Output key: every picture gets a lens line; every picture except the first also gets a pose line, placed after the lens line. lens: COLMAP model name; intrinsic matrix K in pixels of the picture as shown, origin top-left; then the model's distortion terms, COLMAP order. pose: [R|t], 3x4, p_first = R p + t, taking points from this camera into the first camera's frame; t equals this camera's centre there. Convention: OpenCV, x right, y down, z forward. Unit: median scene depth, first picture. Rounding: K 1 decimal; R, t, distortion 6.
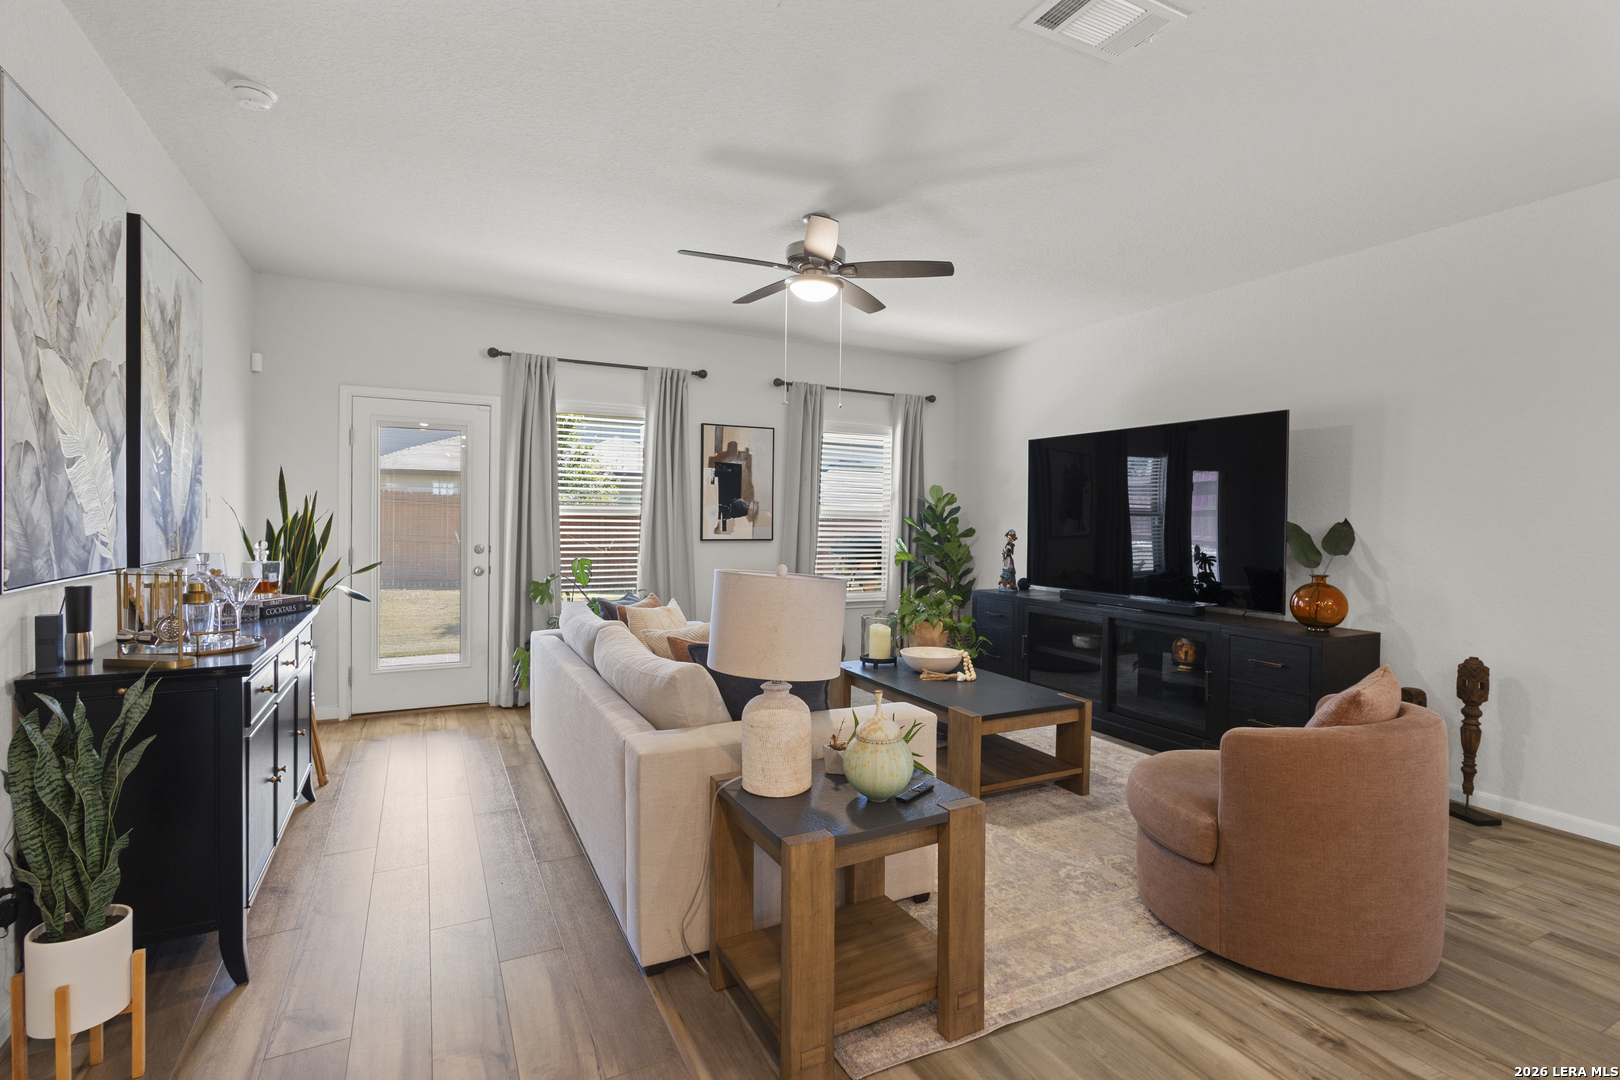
lens RADIAL K [[759.0, 0, 801.3], [0, 759.0, 530.2], [0, 0, 1]] dist [-0.005424, 0.006558]
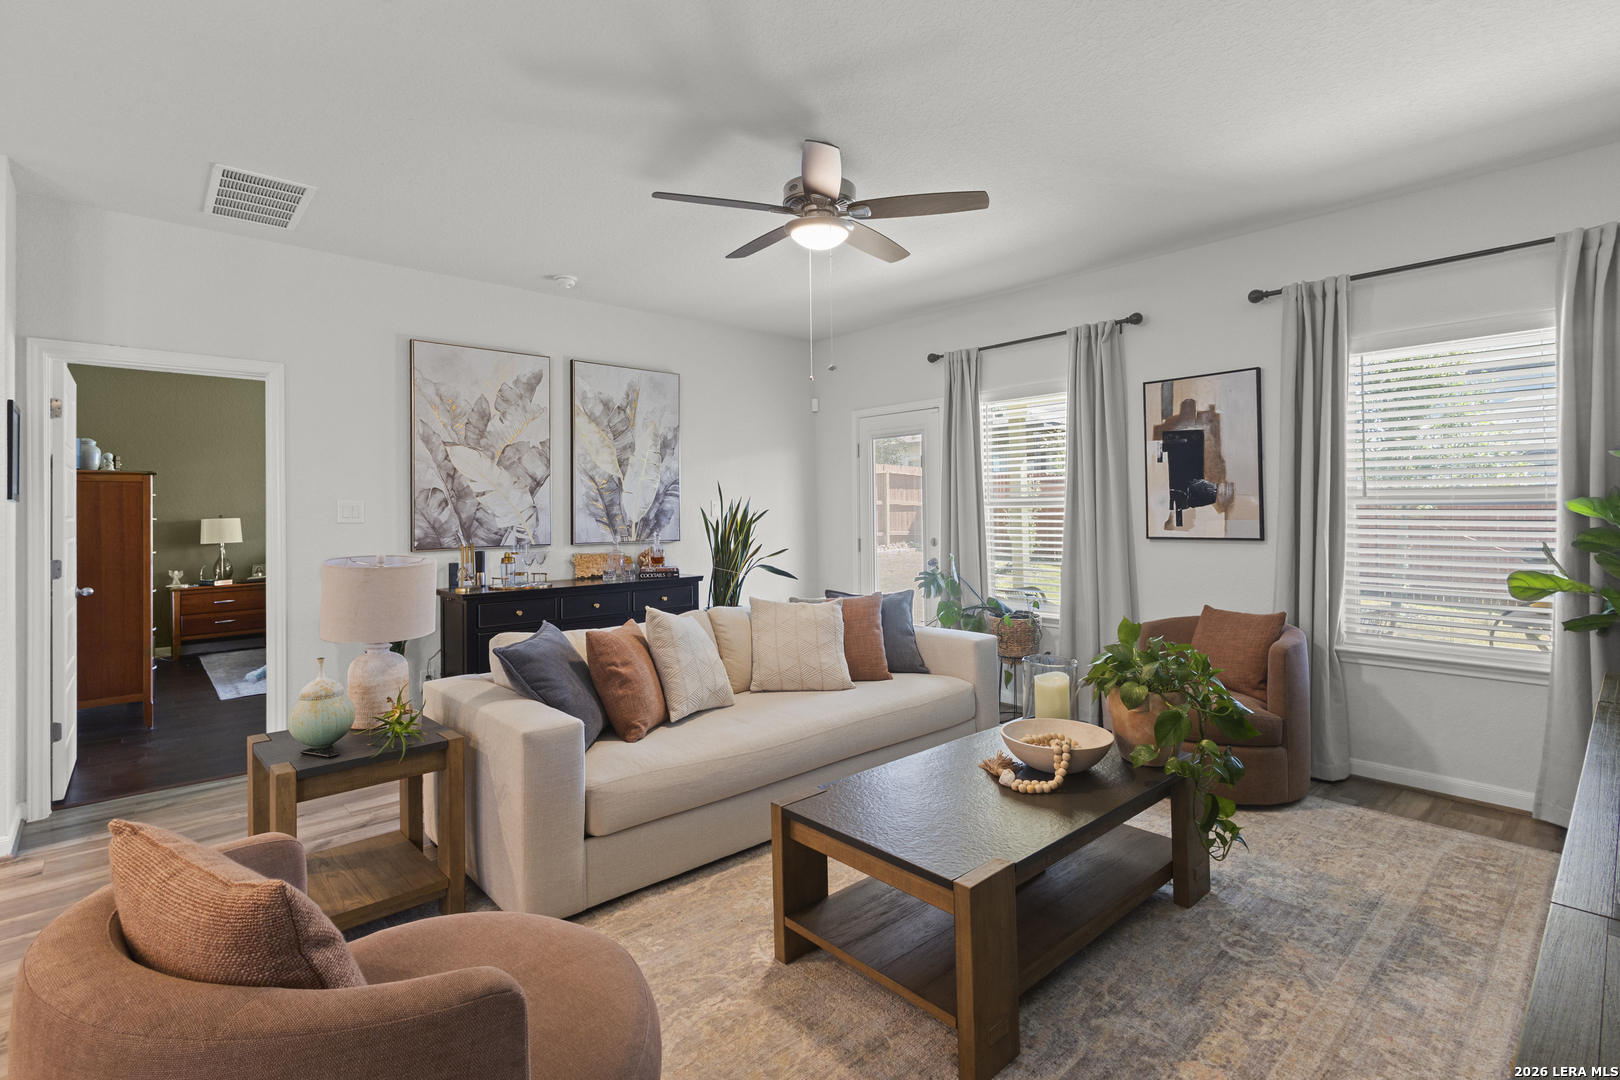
lens RADIAL K [[759.0, 0, 820.5], [0, 759.0, 499.8], [0, 0, 1]] dist [-0.005424, 0.006558]
pose [[0.272911, -0.027490, -0.961647, 0.614253], [0.001451, 0.999602, -0.028163, -0.004713], [0.962038, 0.006290, 0.272842, 0.593659]]
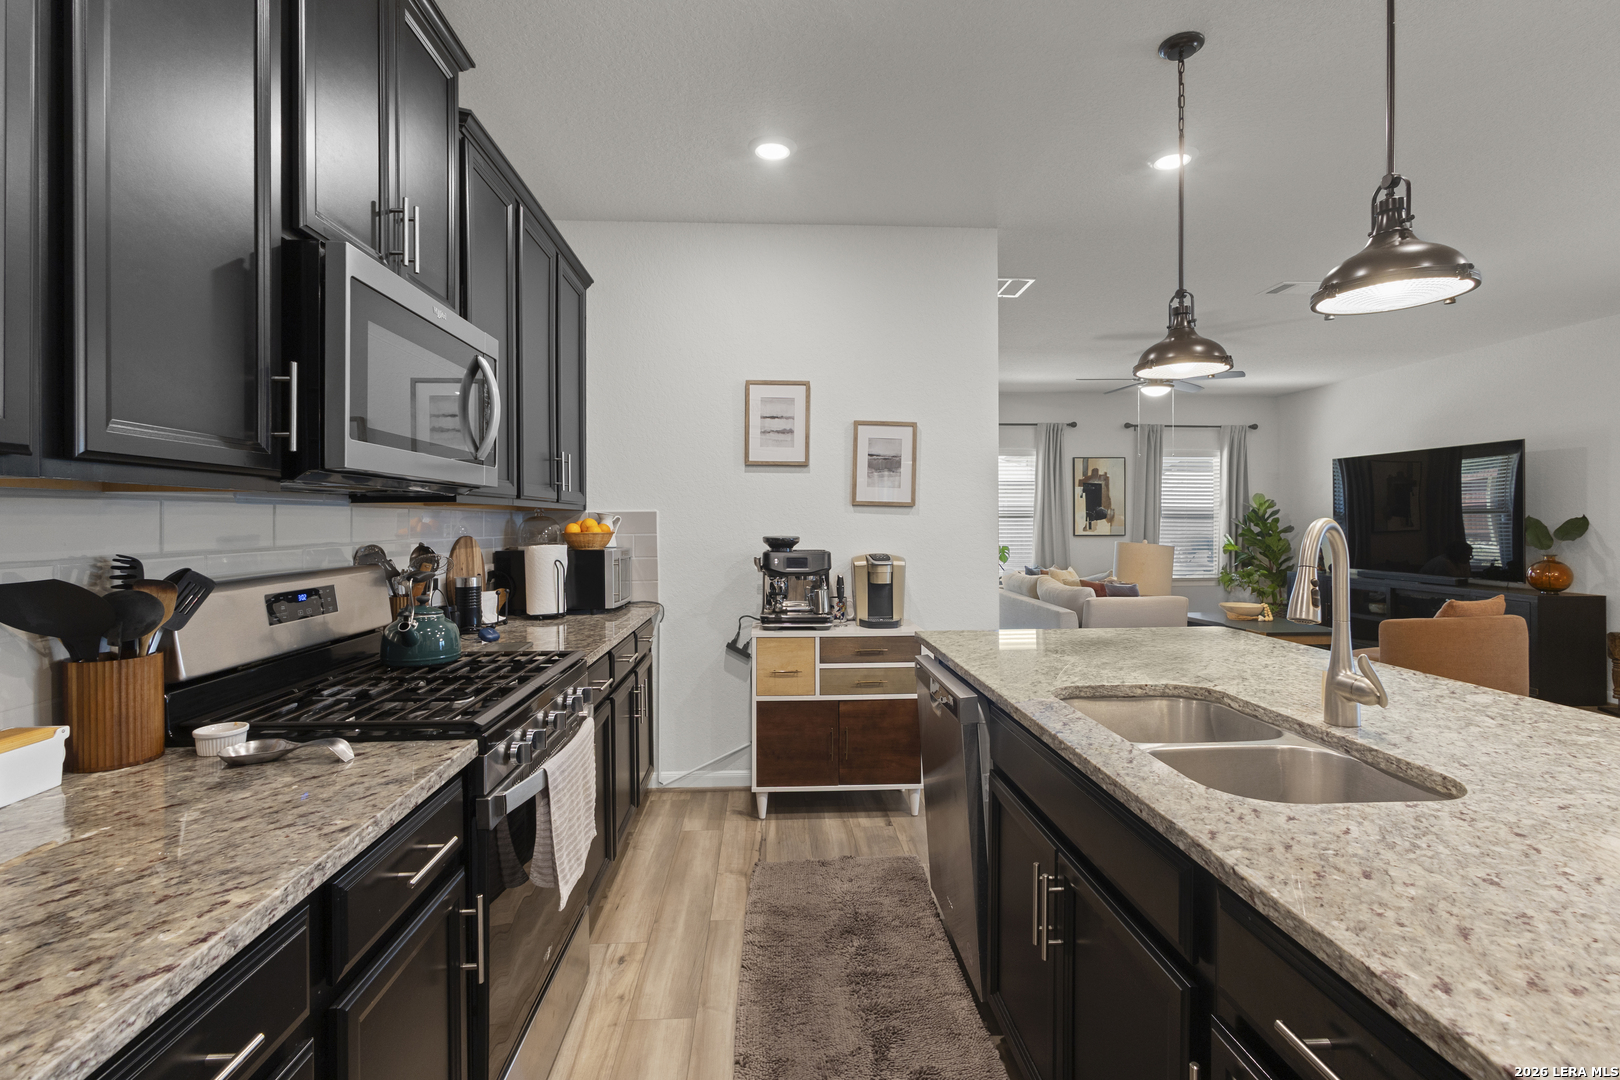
lens RADIAL K [[759.0, 0, 801.2], [0, 759.0, 523.5], [0, 0, 1]] dist [-0.005424, 0.006558]
pose [[0.914685, -0.012144, -0.403985, -0.023673], [0.006999, 0.999875, -0.014210, 0.008459], [0.404106, 0.010170, 0.914655, -0.712481]]
